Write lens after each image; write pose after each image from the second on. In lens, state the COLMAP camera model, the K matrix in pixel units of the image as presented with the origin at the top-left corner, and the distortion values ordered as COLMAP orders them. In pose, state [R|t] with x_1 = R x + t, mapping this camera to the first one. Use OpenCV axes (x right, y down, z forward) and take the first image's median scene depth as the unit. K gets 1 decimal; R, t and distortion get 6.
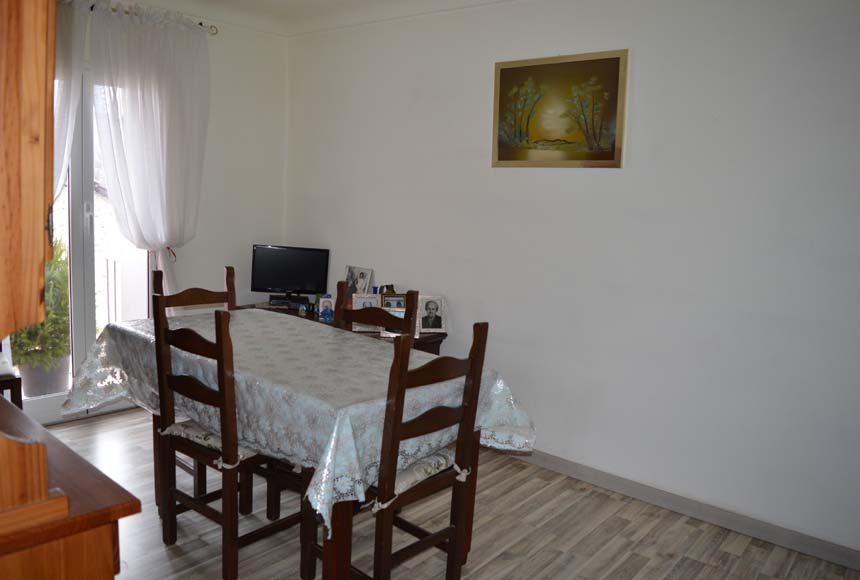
lens RADIAL K [[704.3, 0, 430.0], [0, 704.3, 290.0], [0, 0, 1]] dist [-0.073056, -0.004415]
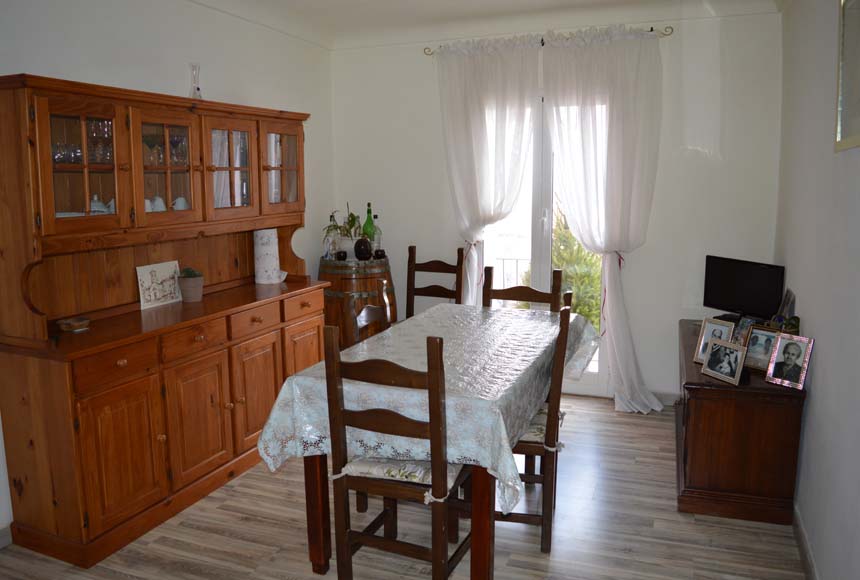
lens RADIAL K [[704.3, 0, 430.0], [0, 704.3, 290.0], [0, 0, 1]] dist [-0.073056, -0.004415]
pose [[0.281390, 0.092749, -0.955101, 0.564547], [-0.108583, 0.992003, 0.064342, -0.042644], [0.953430, 0.085603, 0.289211, 0.442790]]
